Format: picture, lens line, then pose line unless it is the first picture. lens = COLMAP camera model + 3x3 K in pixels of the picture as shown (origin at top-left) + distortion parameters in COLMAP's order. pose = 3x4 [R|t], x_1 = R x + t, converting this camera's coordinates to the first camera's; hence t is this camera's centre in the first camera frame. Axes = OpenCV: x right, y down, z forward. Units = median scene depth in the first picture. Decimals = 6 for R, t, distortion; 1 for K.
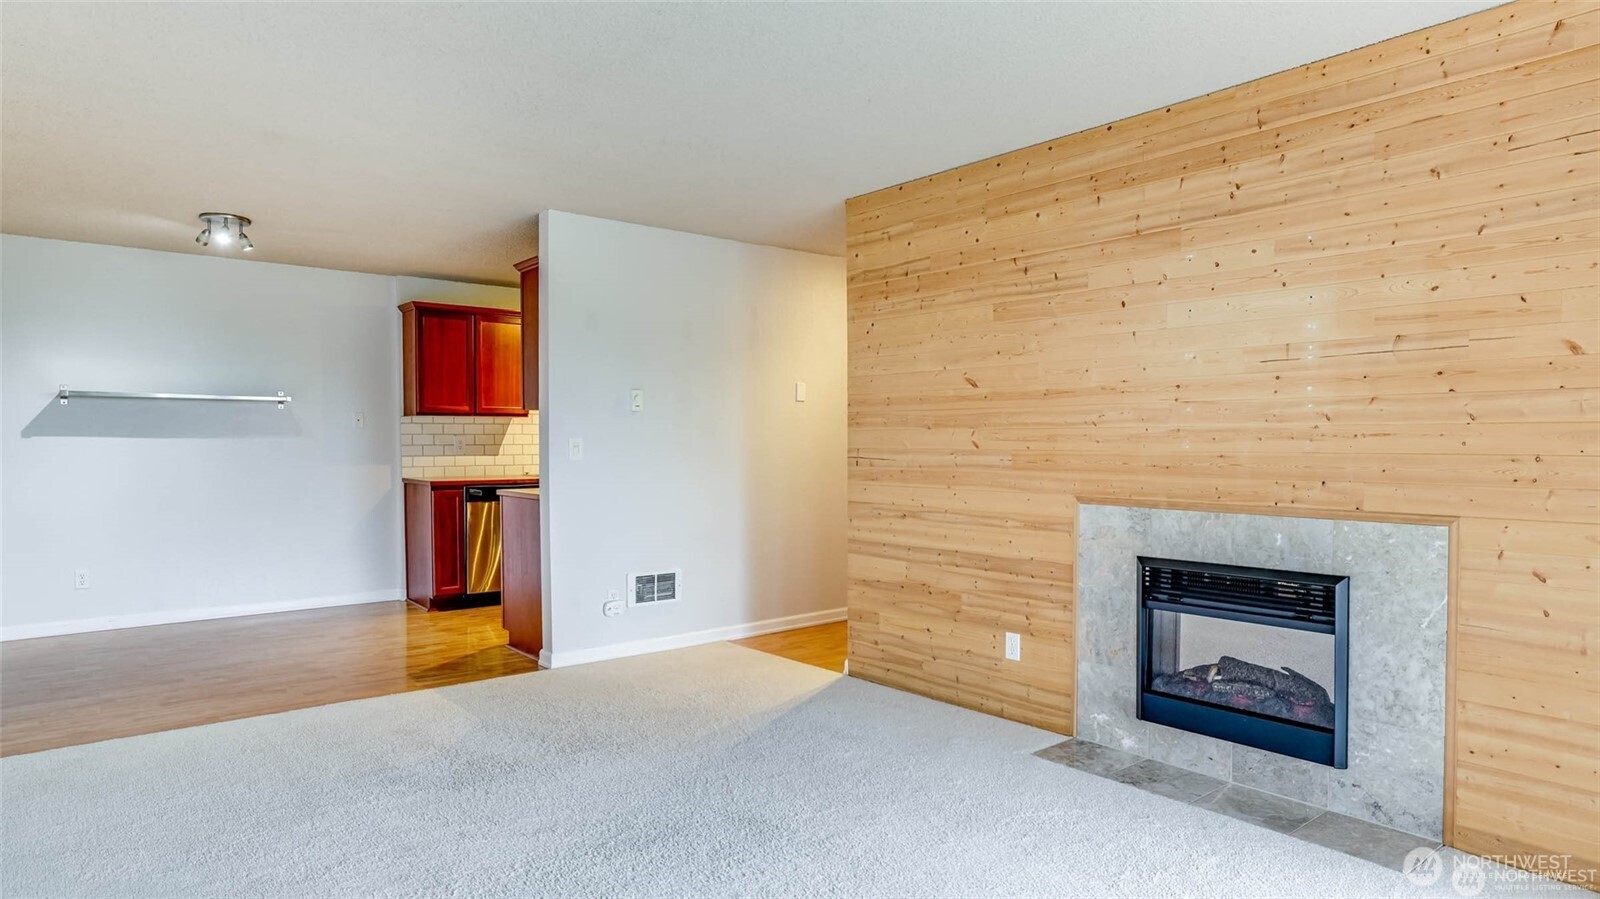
lens RADIAL K [[925.3, 0, 801.7], [0, 925.3, 477.9], [0, 0, 1]] dist [0.002912, 0.000445]
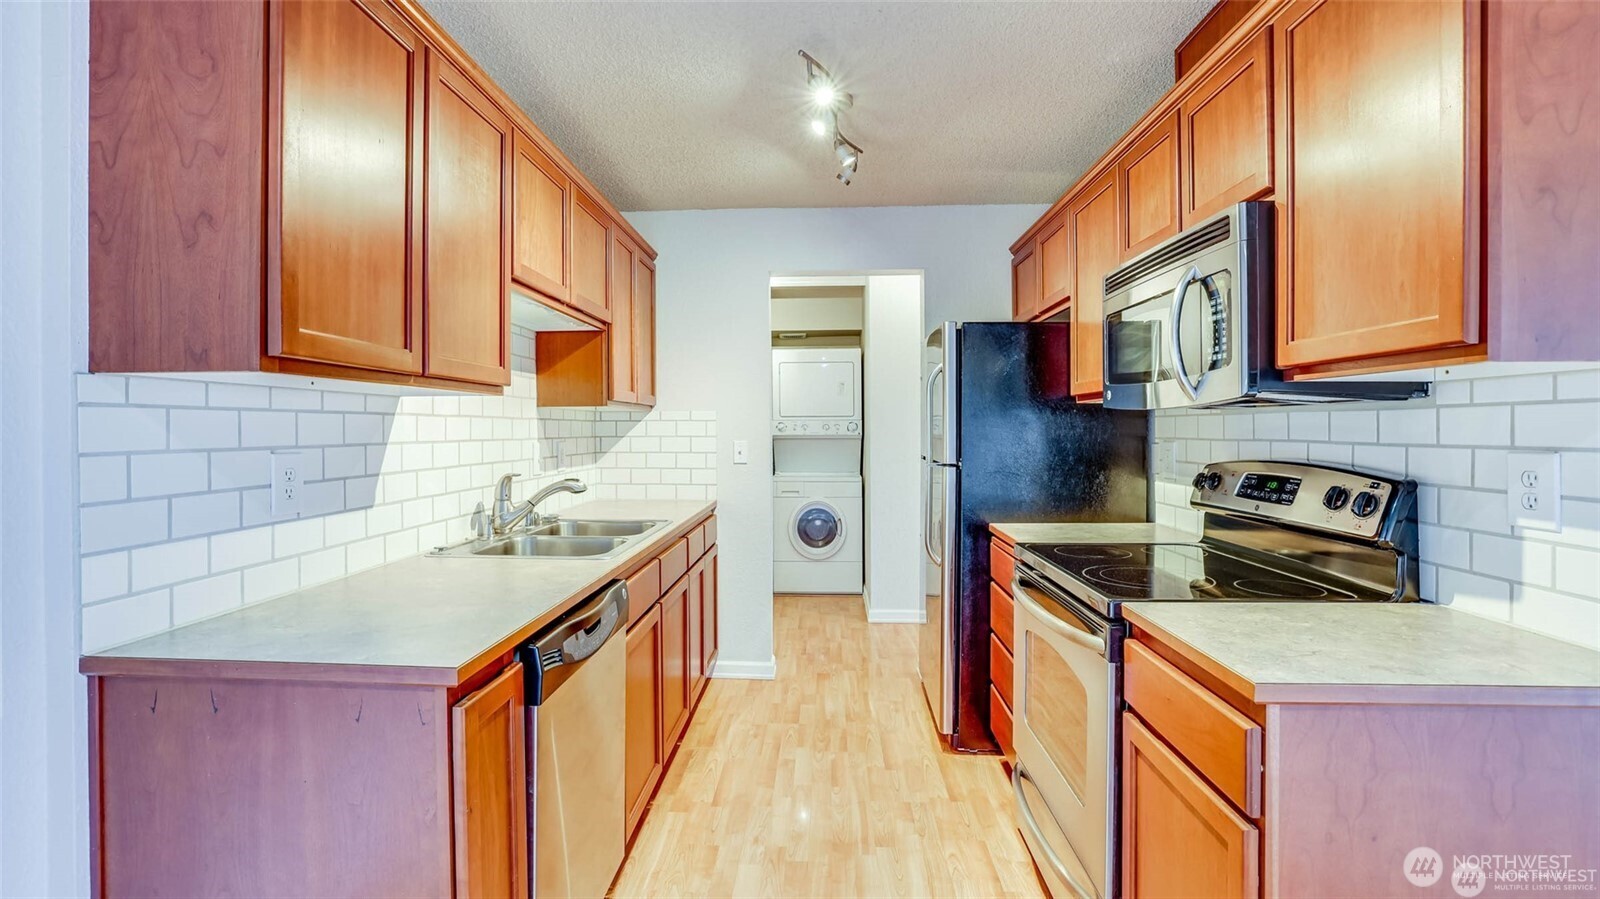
lens RADIAL K [[705.7, 0, 783.5], [0, 705.7, 435.2], [0, 0, 1]] dist [-0.018453, 0.000651]
pose [[0.698635, -0.011157, 0.715391, -0.433619], [0.037847, 0.999055, -0.021380, -0.042113], [-0.714476, 0.042012, 0.698397, 0.770485]]
